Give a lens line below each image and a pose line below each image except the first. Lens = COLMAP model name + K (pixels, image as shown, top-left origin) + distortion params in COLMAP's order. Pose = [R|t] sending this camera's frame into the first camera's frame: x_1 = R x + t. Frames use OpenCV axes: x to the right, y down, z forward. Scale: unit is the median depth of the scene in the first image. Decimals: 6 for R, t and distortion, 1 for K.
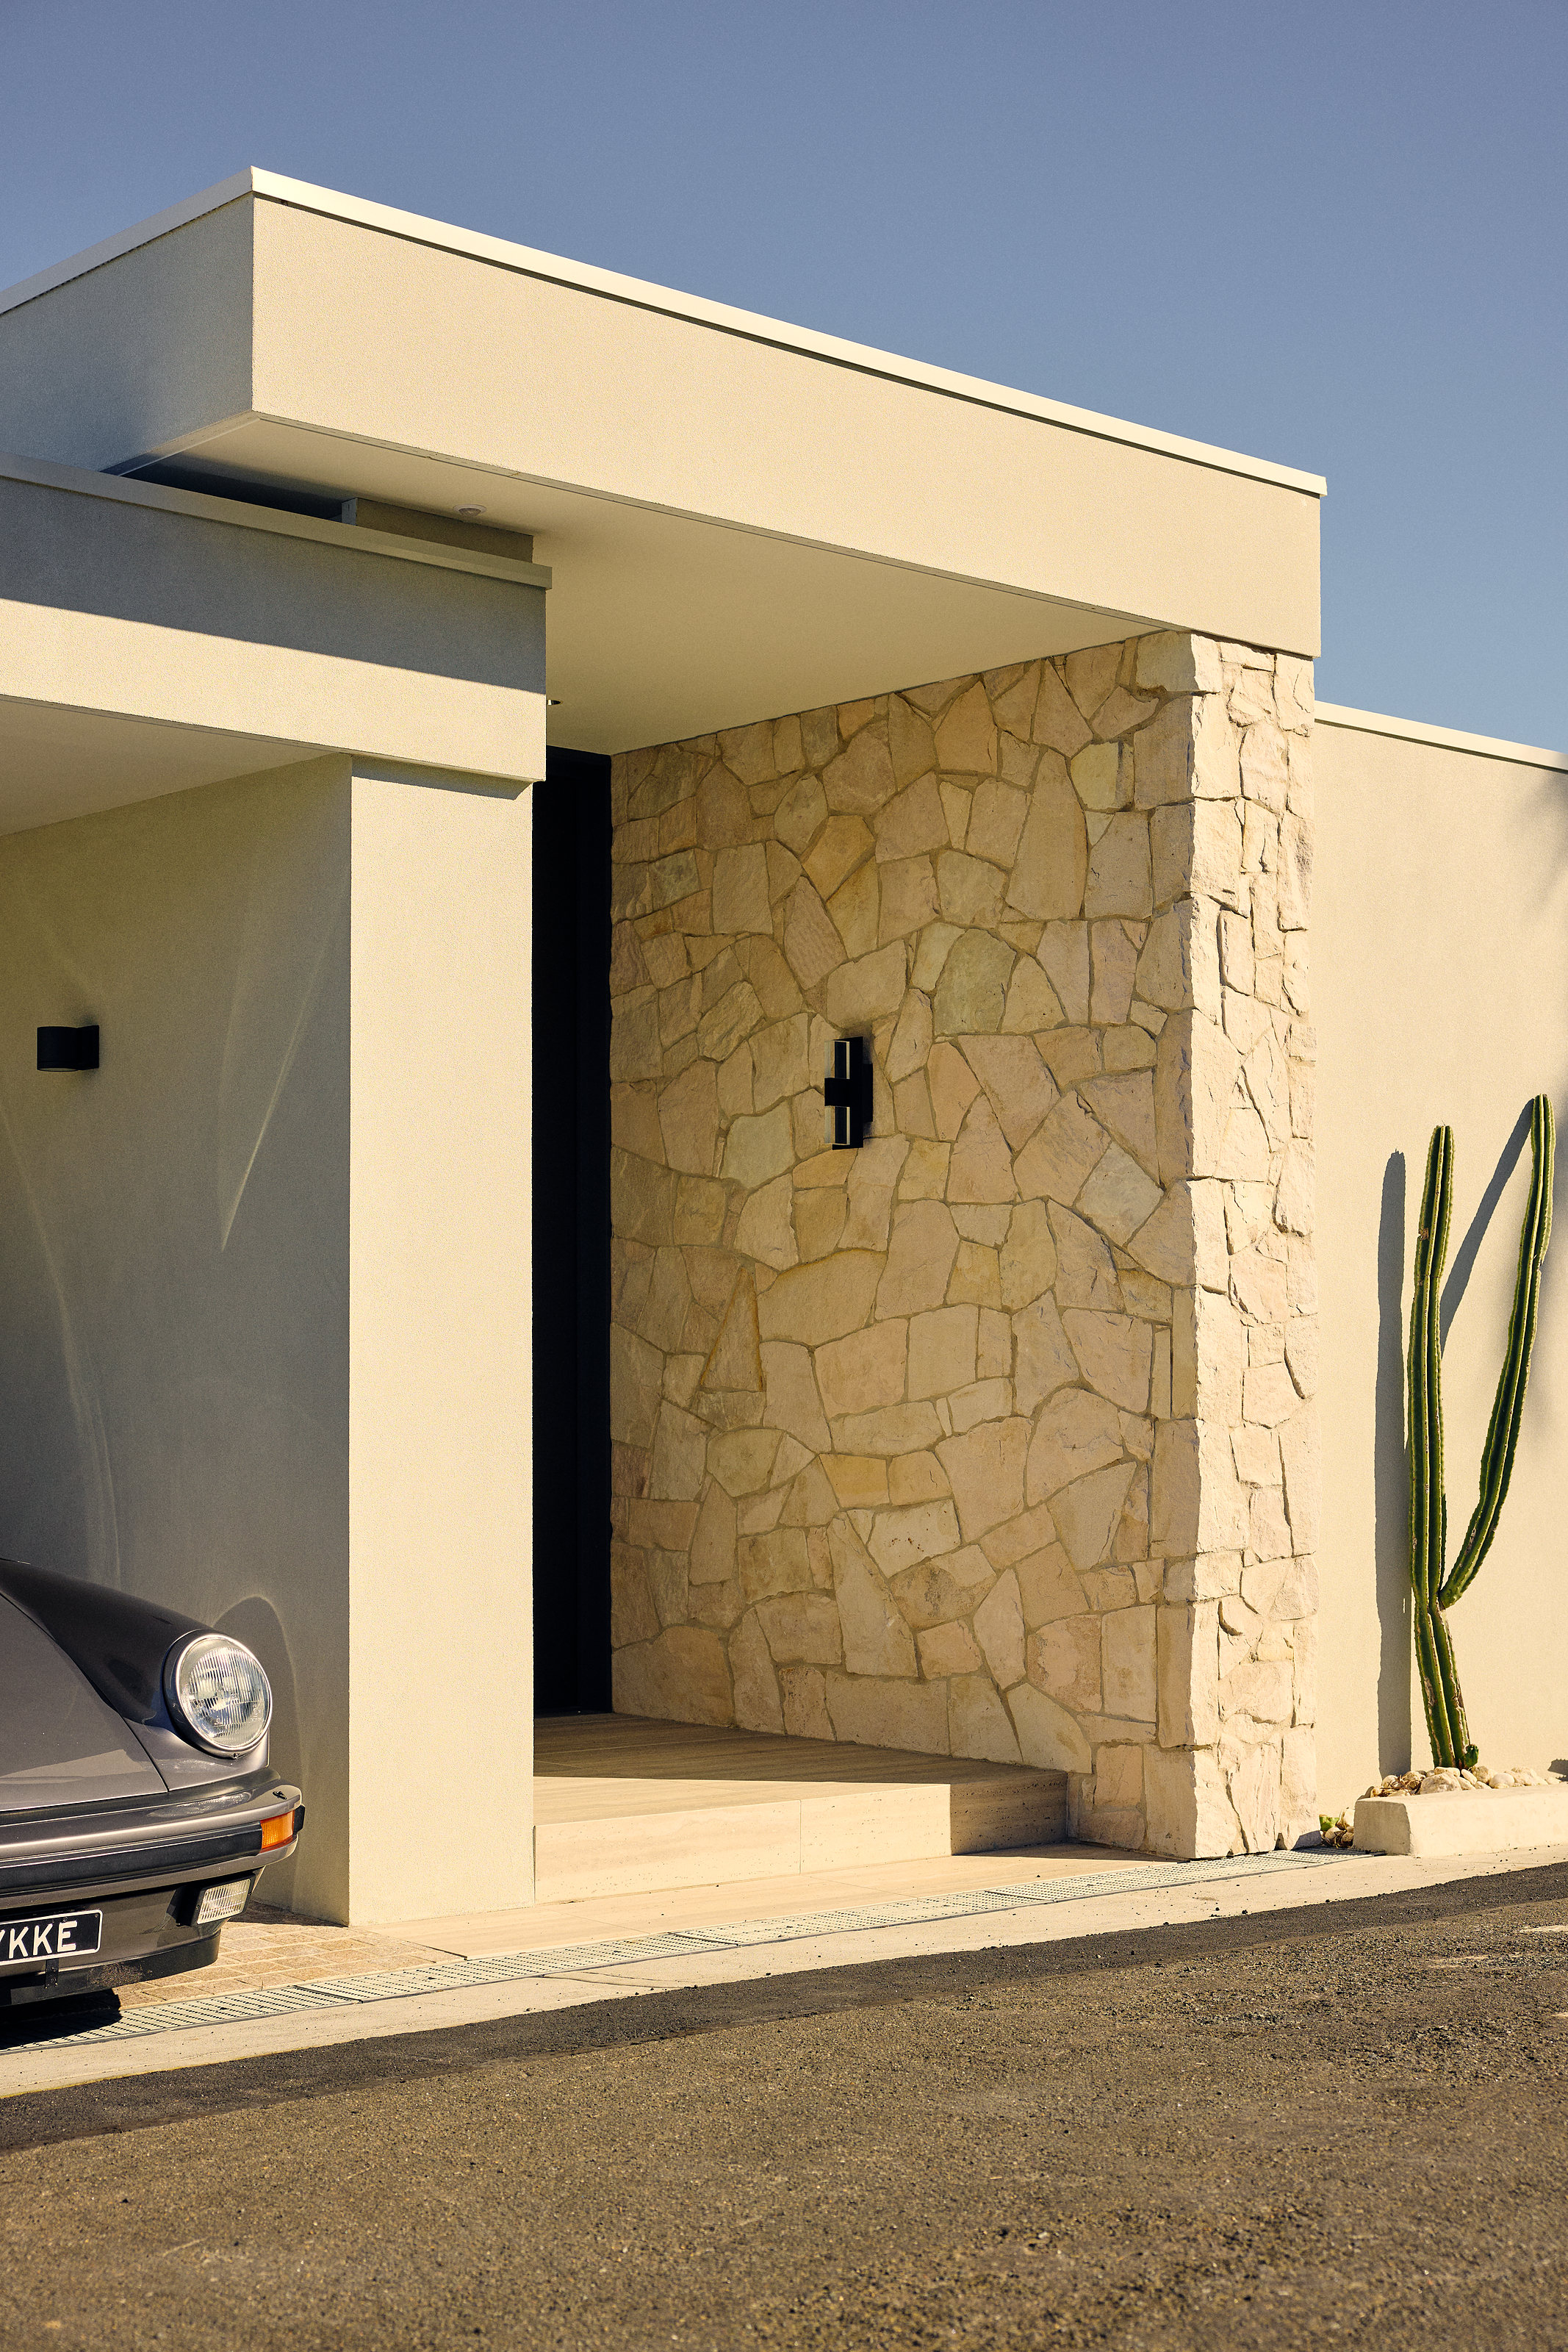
lens RADIAL K [[3477.0, 0, 713.7], [0, 3477.0, 1270.0], [0, 0, 1]] dist [-0.023407, 0.000000]
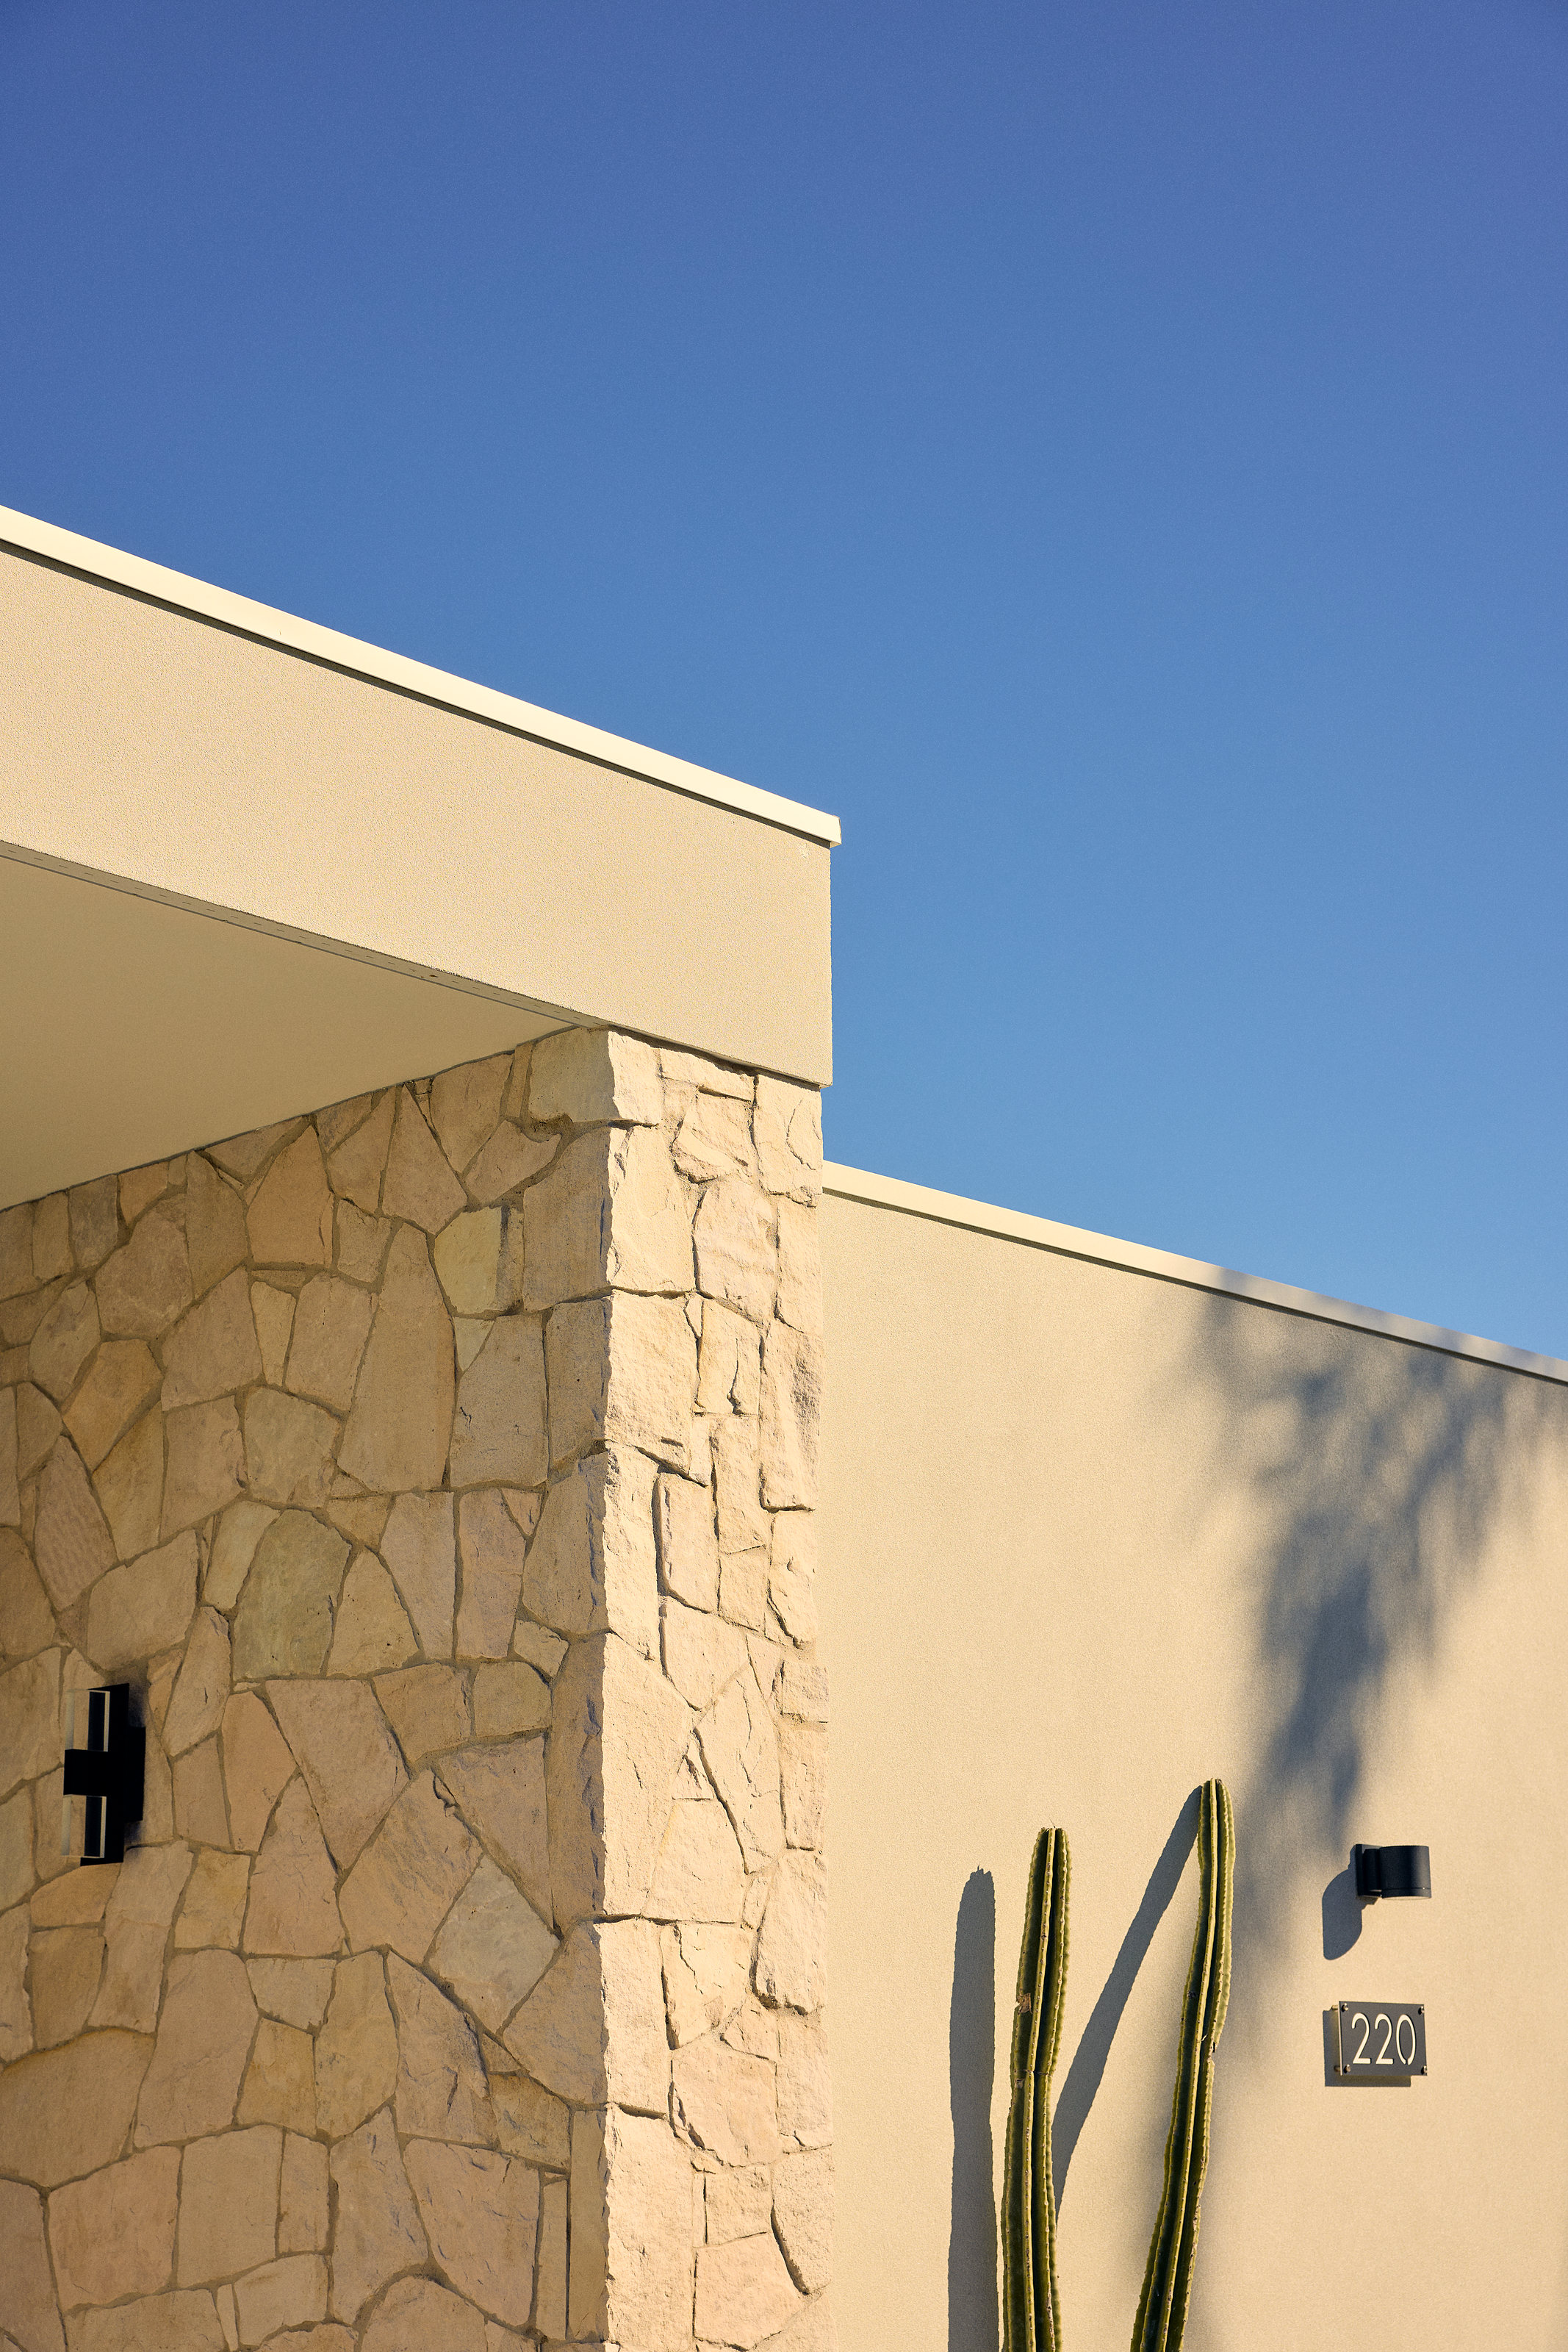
lens RADIAL K [[3477.0, 0, 693.6], [0, 3477.0, 1269.1], [0, 0, 1]] dist [-0.023407, 0.000000]
pose [[0.998539, 0.010014, 0.053108, 0.115636], [0.000687, 0.980254, -0.197742, -0.017075], [-0.054040, 0.197490, 0.978814, 0.382050]]
